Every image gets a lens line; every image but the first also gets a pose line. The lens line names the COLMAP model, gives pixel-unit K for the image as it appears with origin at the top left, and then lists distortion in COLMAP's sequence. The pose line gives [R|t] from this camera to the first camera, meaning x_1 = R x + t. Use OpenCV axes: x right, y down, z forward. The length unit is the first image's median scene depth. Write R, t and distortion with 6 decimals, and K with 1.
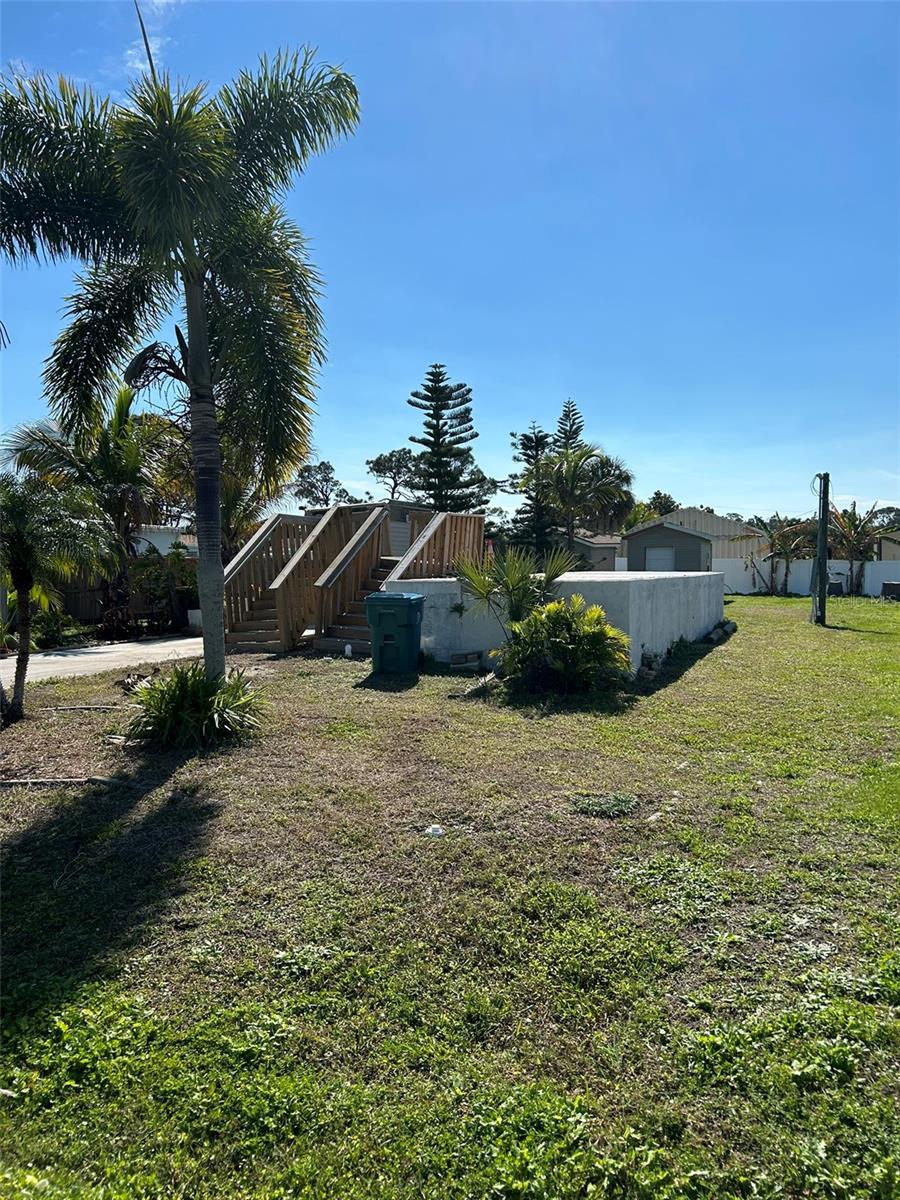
lens RADIAL K [[901.7, 0, 464.3], [0, 901.7, 605.9], [0, 0, 1]] dist [0.050628, -0.054210]
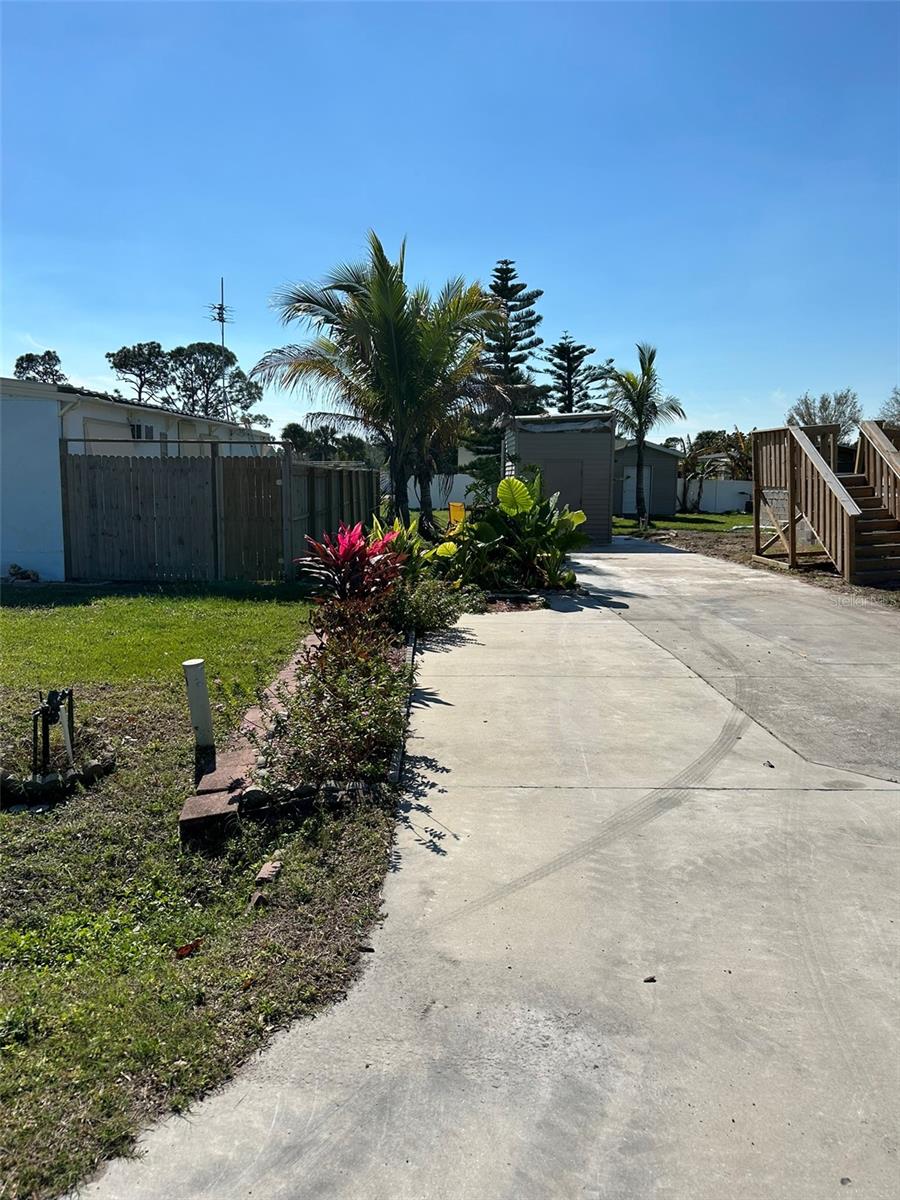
lens RADIAL K [[901.7, 0, 444.8], [0, 901.7, 601.3], [0, 0, 1]] dist [0.050628, -0.054210]
pose [[0.923722, -0.035681, 0.381399, -1.514417], [0.001046, 0.995884, 0.090635, -0.016359], [-0.383063, -0.083322, 0.919957, 0.487443]]
